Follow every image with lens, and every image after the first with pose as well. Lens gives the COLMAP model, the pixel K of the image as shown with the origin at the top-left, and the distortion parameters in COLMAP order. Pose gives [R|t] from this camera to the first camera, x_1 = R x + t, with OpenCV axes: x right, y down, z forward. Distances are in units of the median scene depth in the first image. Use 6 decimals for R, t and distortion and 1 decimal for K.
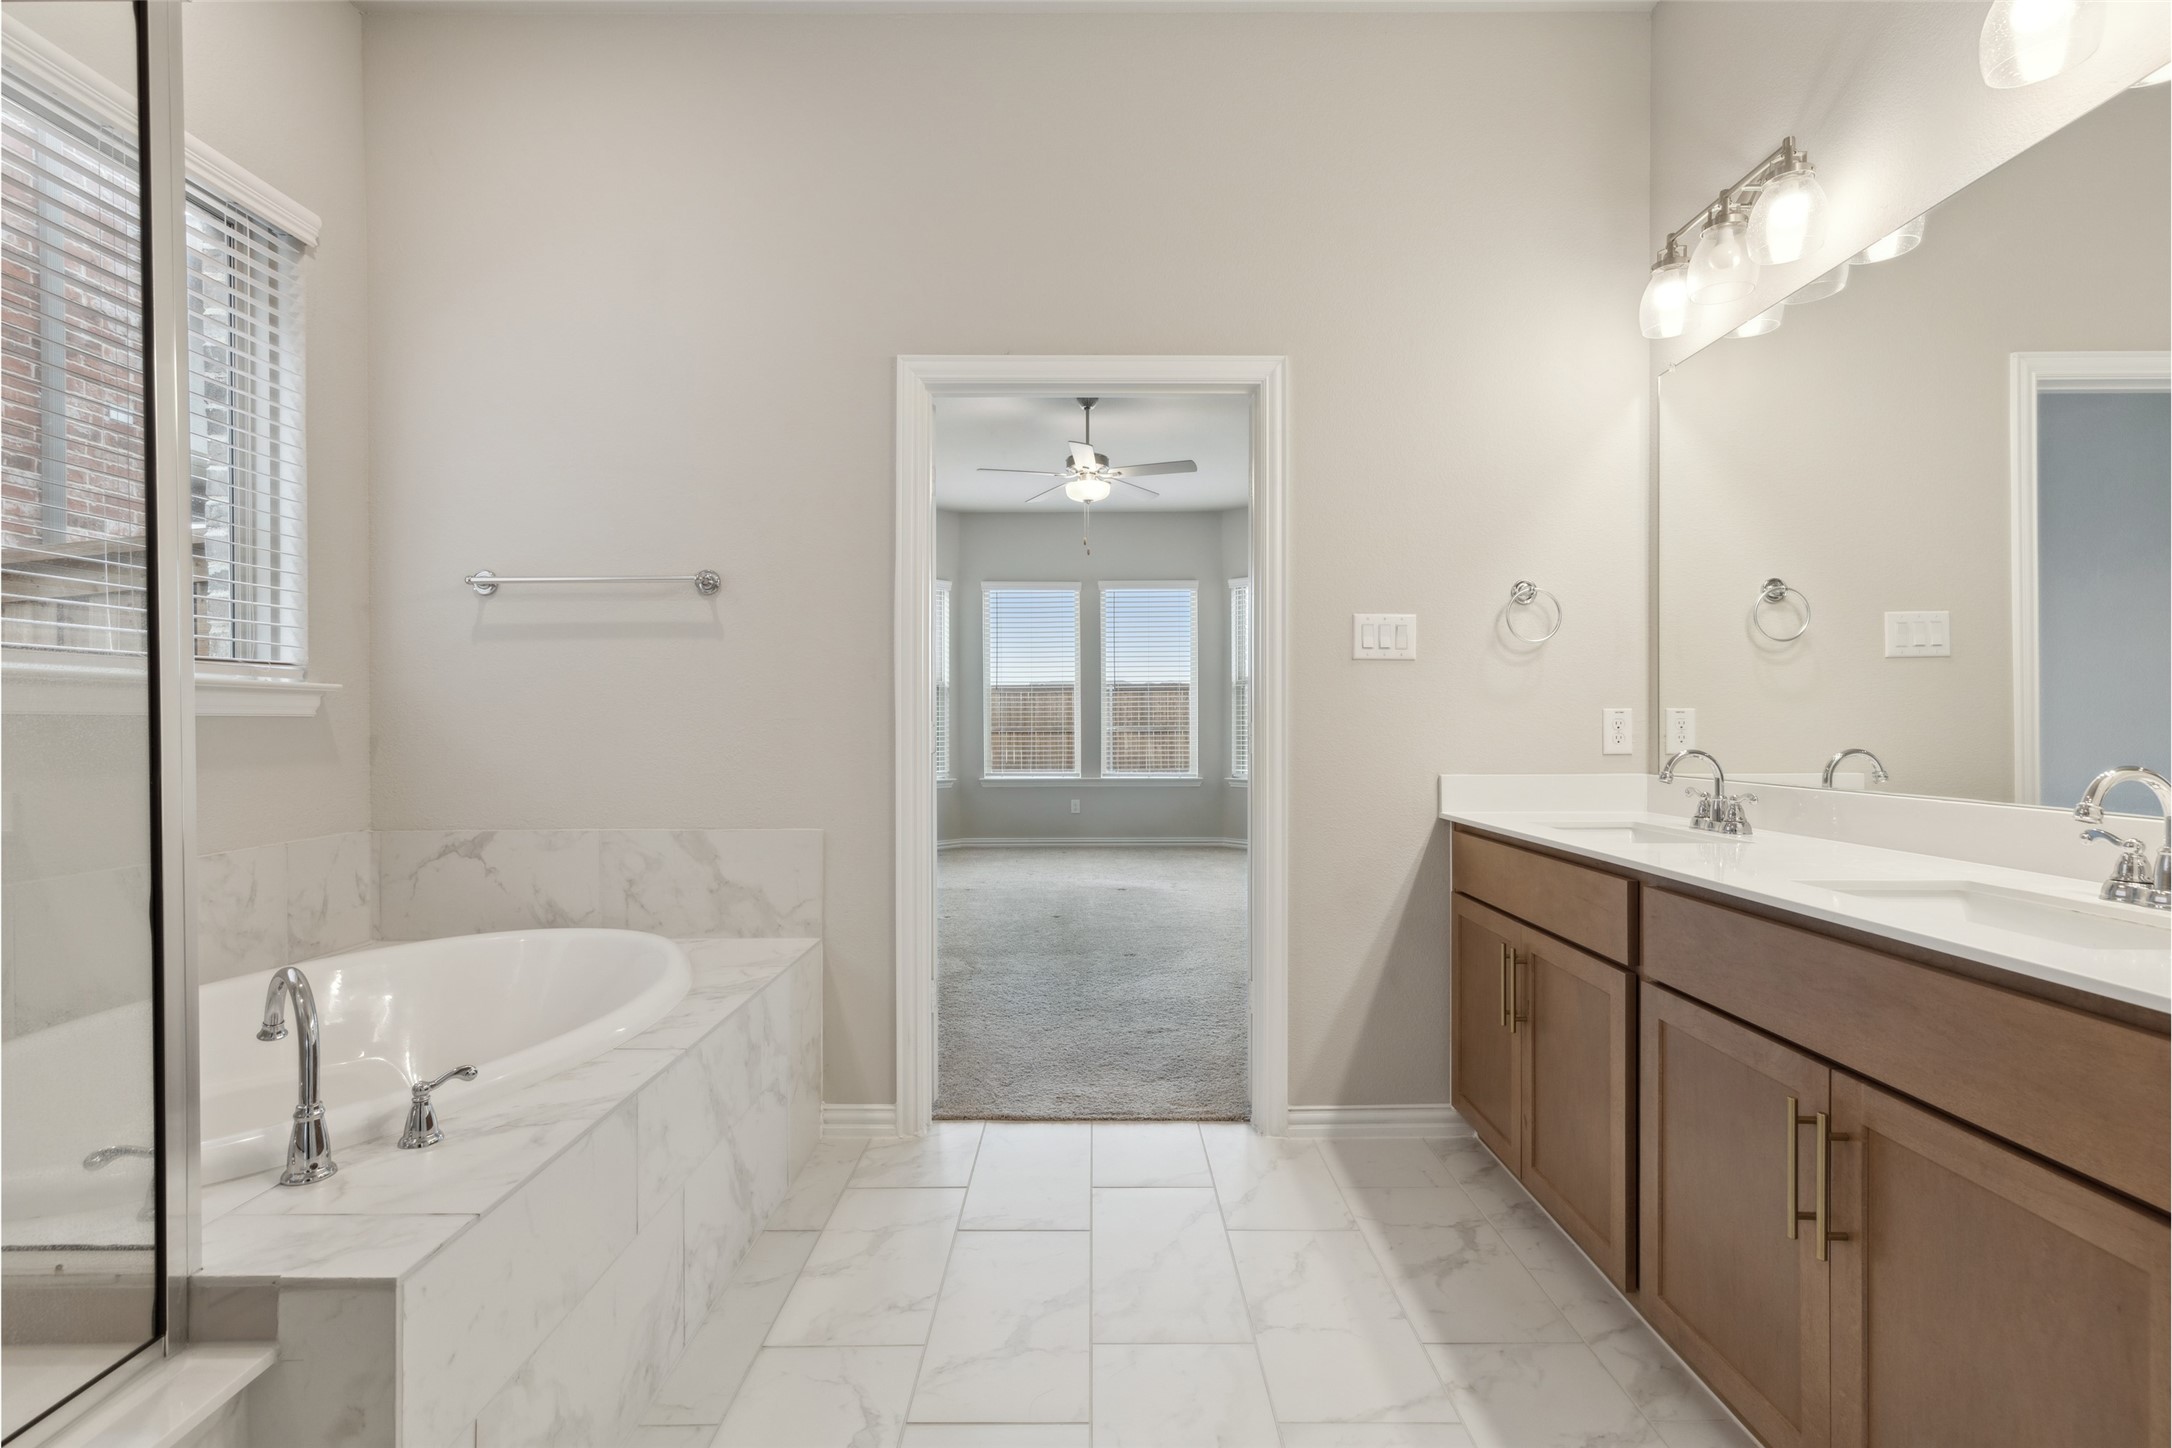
lens RADIAL K [[988.8, 0, 1086.8], [0, 988.8, 728.2], [0, 0, 1]] dist [-0.000907, 0.000011]
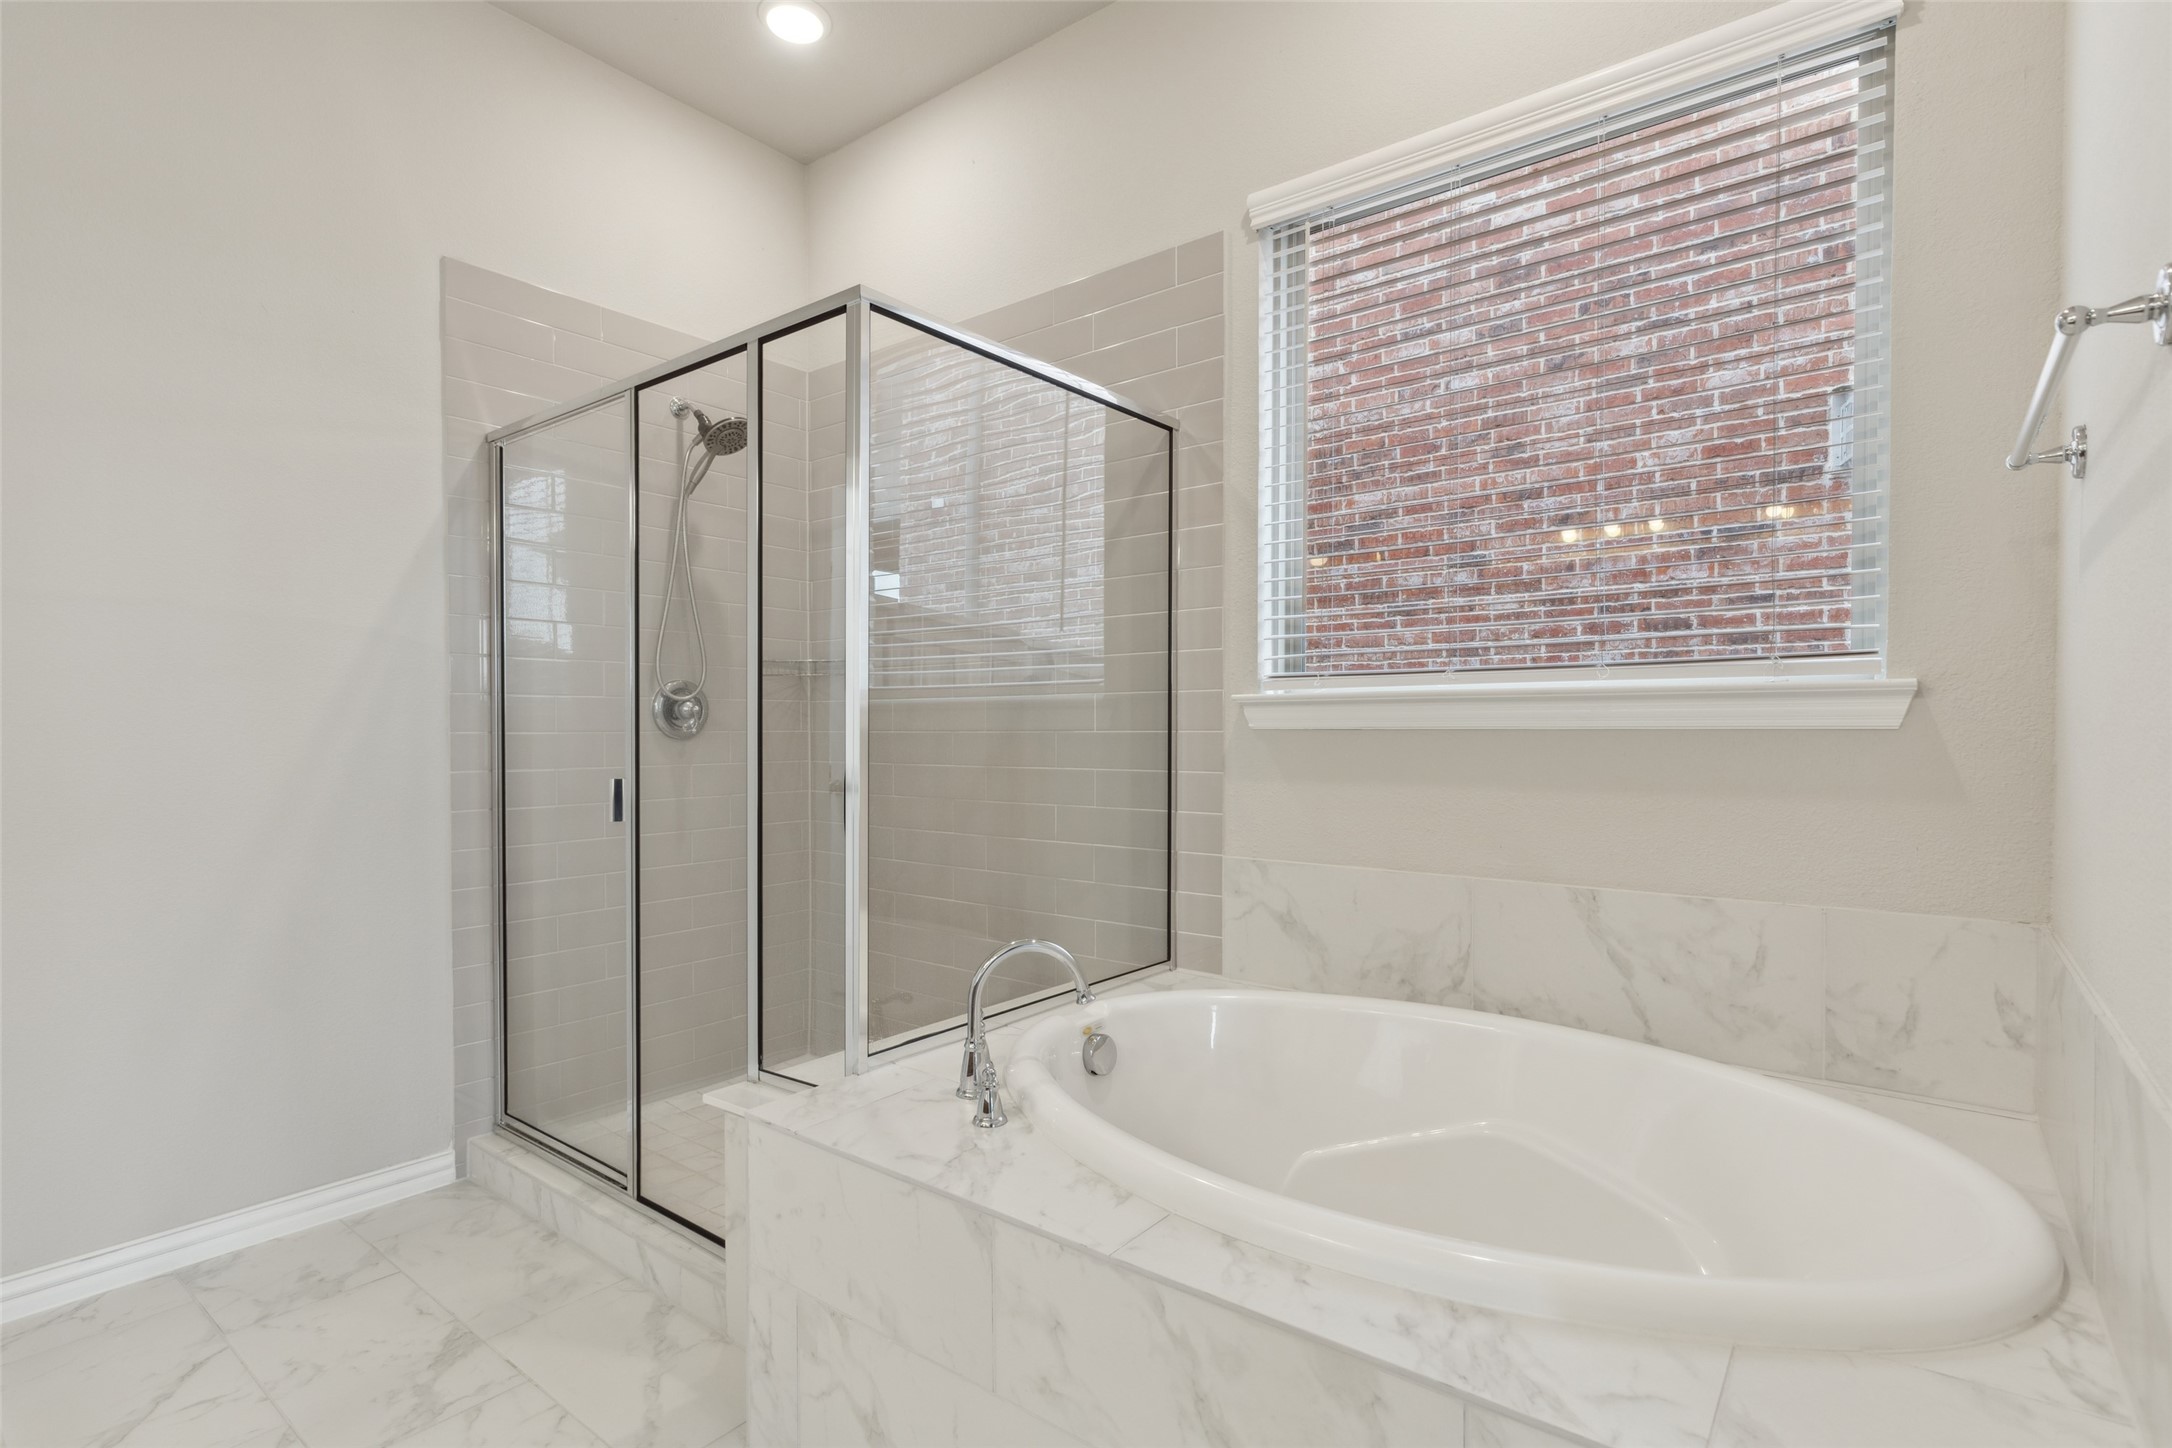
lens RADIAL K [[1038.3, 0, 1085.6], [0, 1038.3, 728.3], [0, 0, 1]] dist [-0.001956, 0.000787]
pose [[-0.609476, 0.006451, -0.792778, 0.078210], [-0.002220, 0.999949, 0.009844, -0.014079], [0.792801, 0.007760, -0.609431, 0.799957]]
